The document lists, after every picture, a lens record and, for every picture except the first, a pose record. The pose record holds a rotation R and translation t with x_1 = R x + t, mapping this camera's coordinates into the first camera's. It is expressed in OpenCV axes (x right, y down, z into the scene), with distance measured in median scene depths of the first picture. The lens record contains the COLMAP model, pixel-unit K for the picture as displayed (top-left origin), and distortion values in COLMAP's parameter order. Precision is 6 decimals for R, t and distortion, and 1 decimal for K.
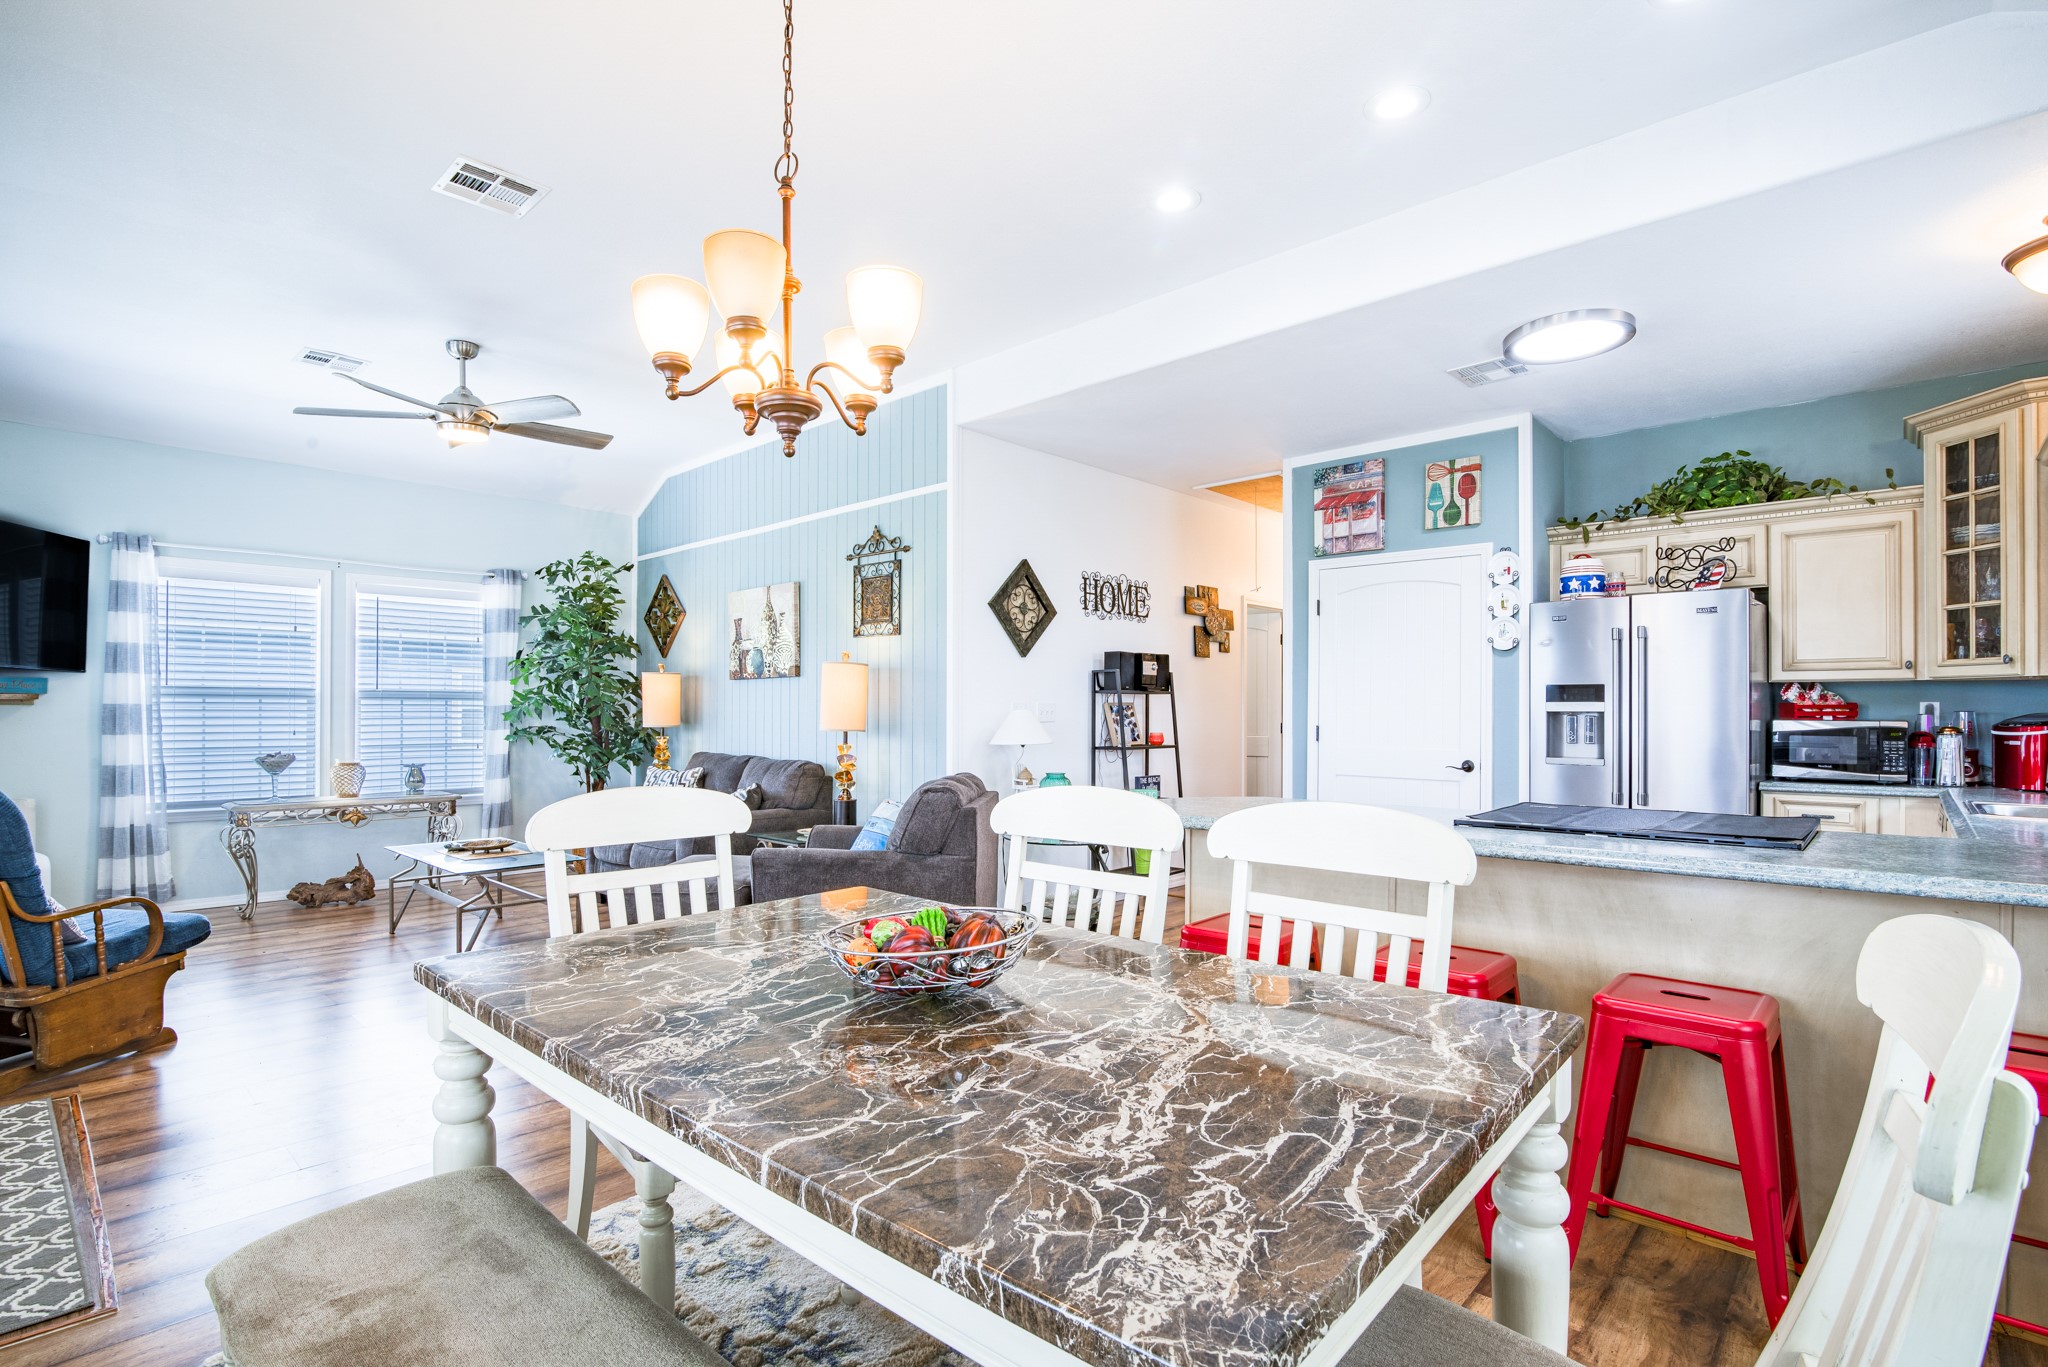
lens RADIAL K [[962.5, 0, 1062.6], [0, 962.5, 708.9], [0, 0, 1]] dist [-0.018692, -0.000127]
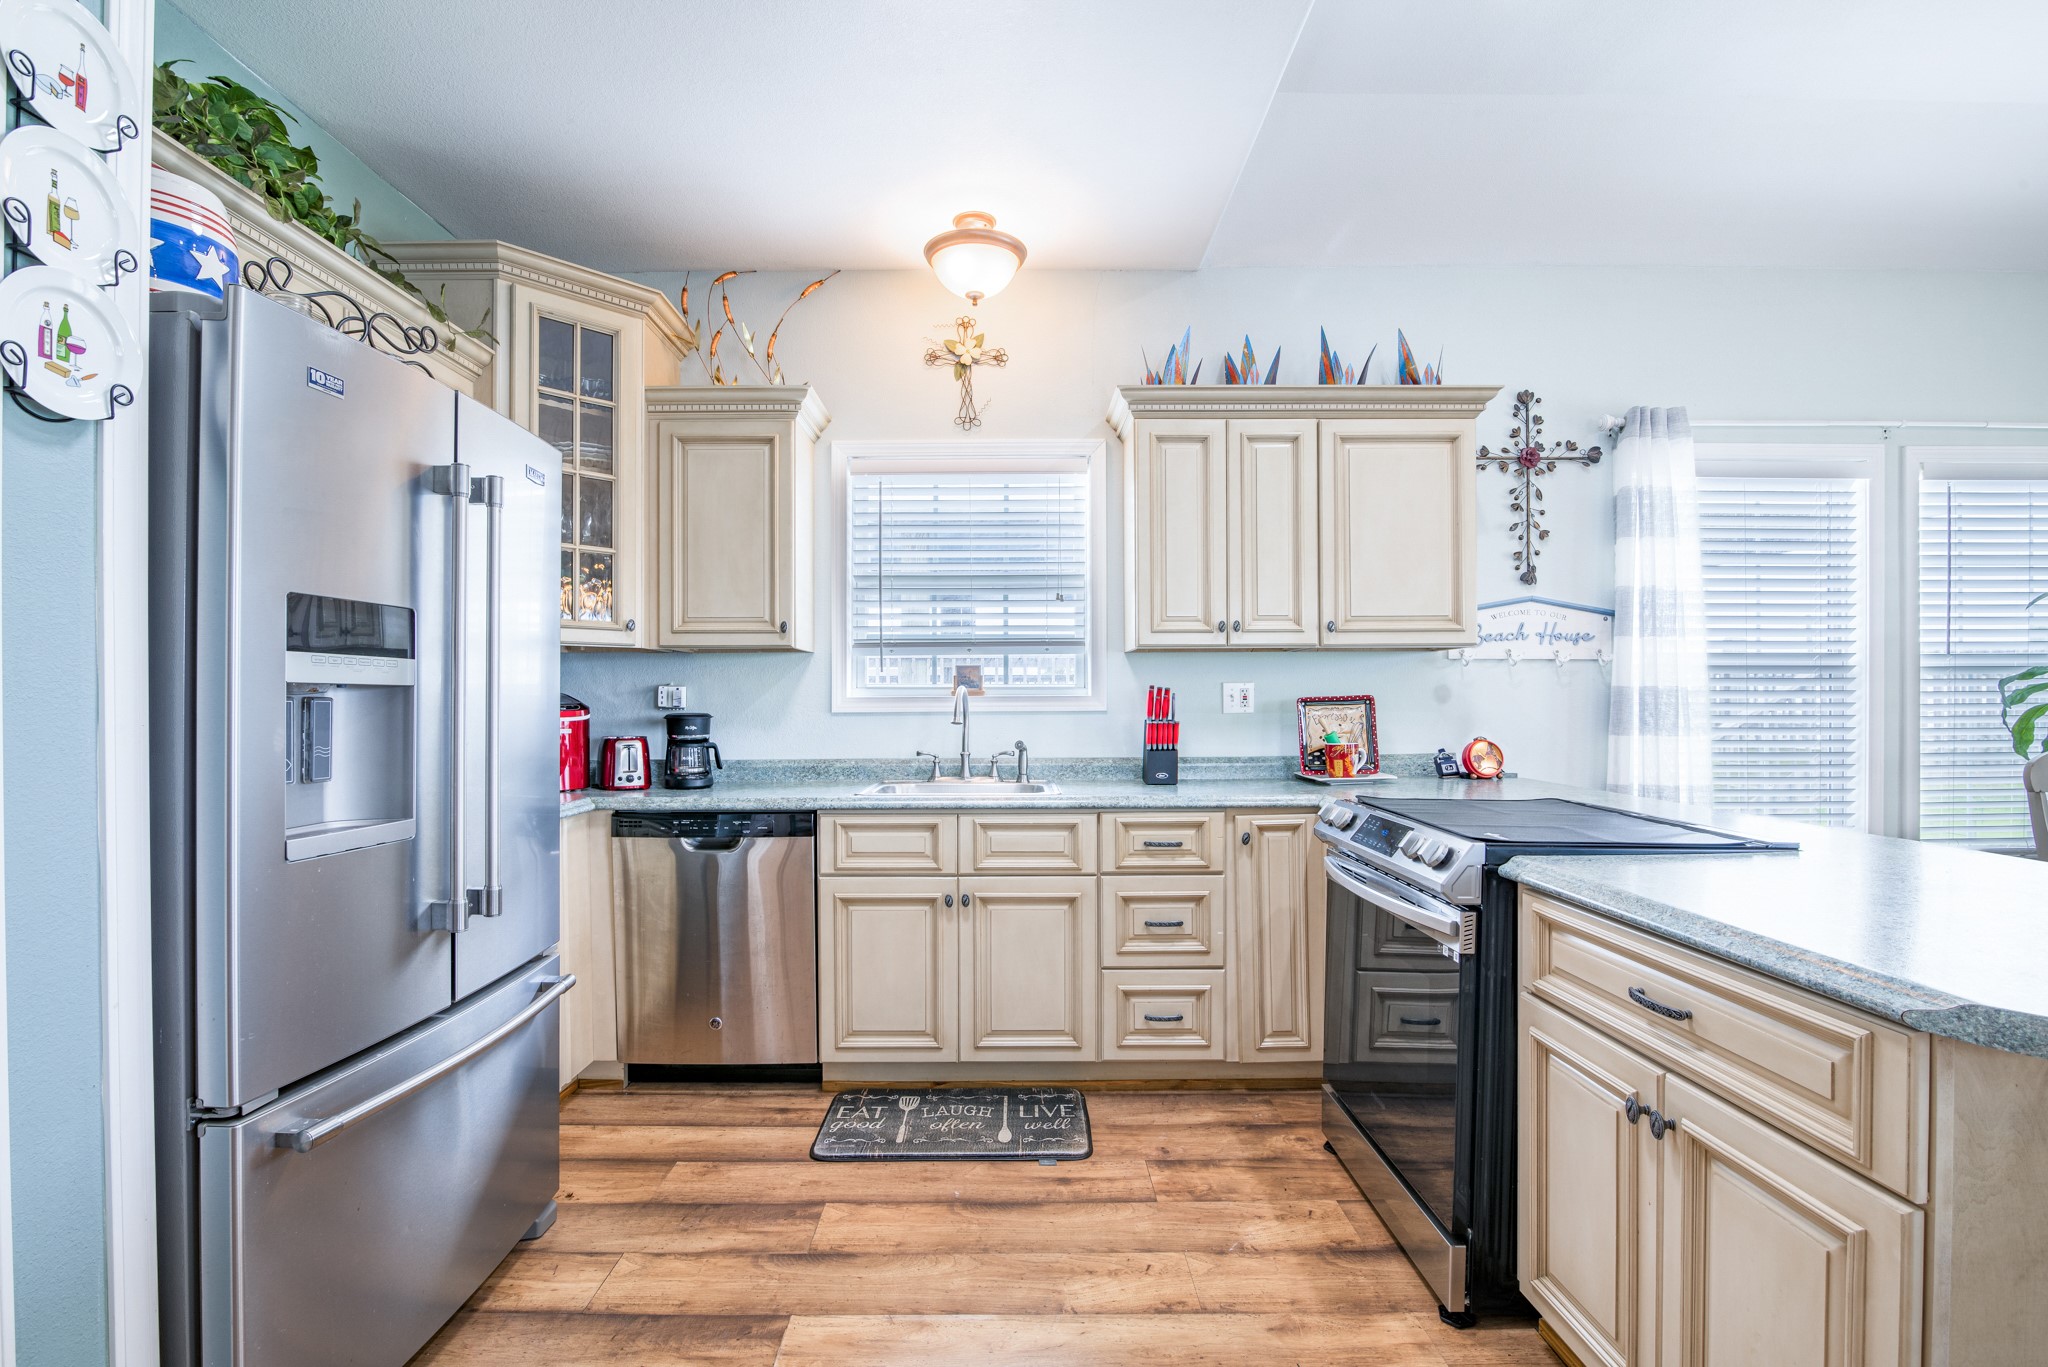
lens RADIAL K [[962.5, 0, 1029.7], [0, 962.5, 697.4], [0, 0, 1]] dist [-0.018692, -0.000127]
pose [[-0.676397, -0.003839, 0.736527, 0.126517], [-0.004818, 0.999988, 0.000788, 0.005124], [-0.736521, -0.003016, -0.676408, 0.959045]]
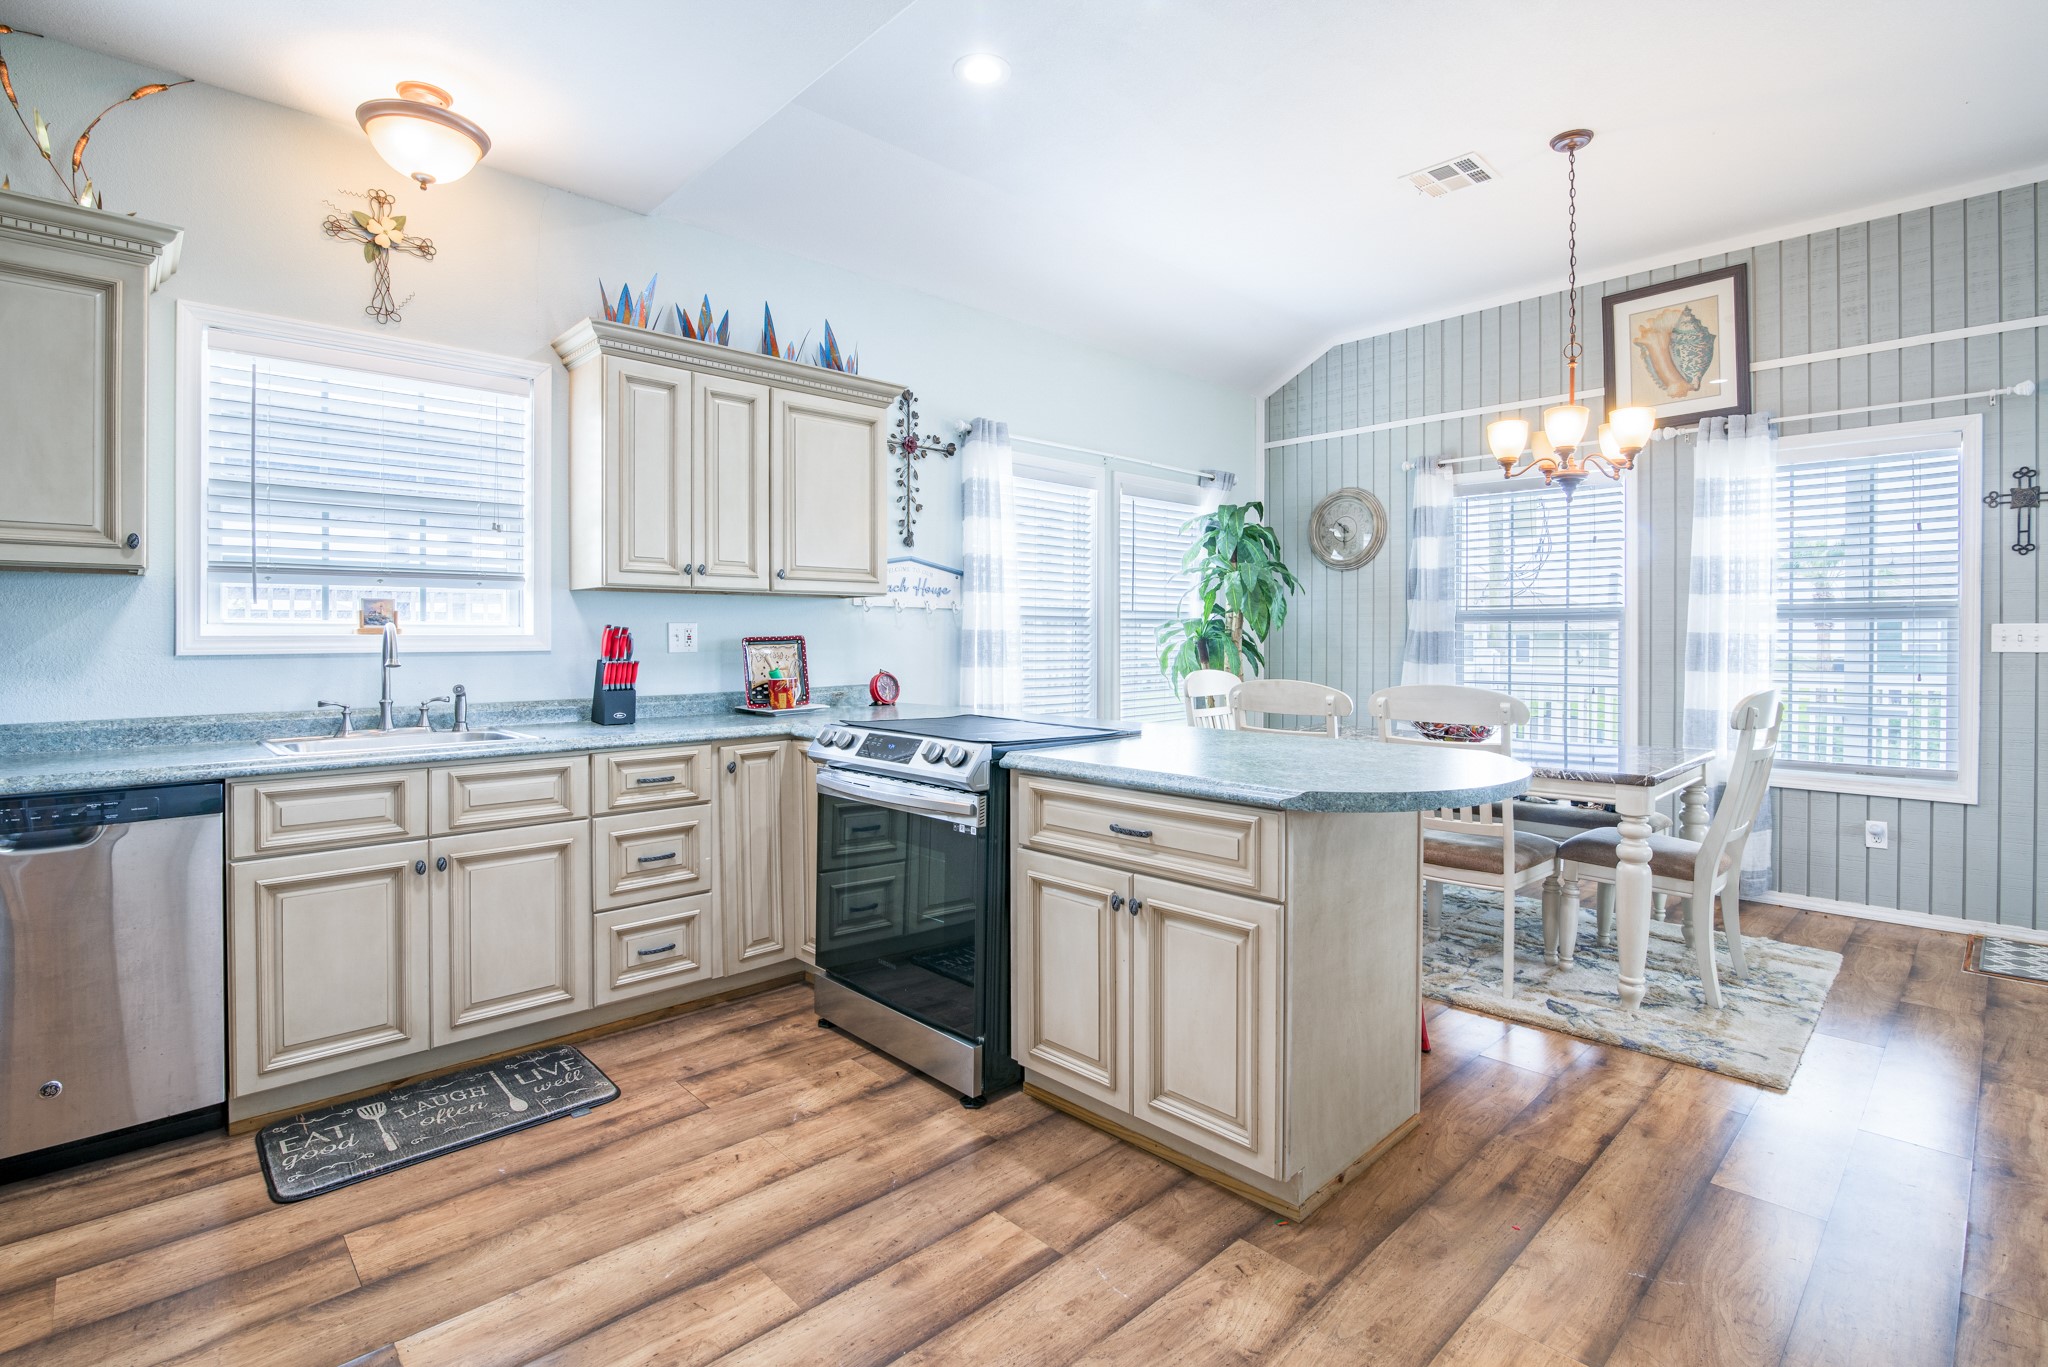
lens RADIAL K [[962.5, 0, 1033.3], [0, 962.5, 645.5], [0, 0, 1]] dist [-0.018692, -0.000127]
pose [[-0.998022, -0.003653, 0.062759, 0.226362], [-0.003559, 0.999992, 0.001611, 0.008819], [-0.062764, 0.001384, -0.998027, 1.080062]]
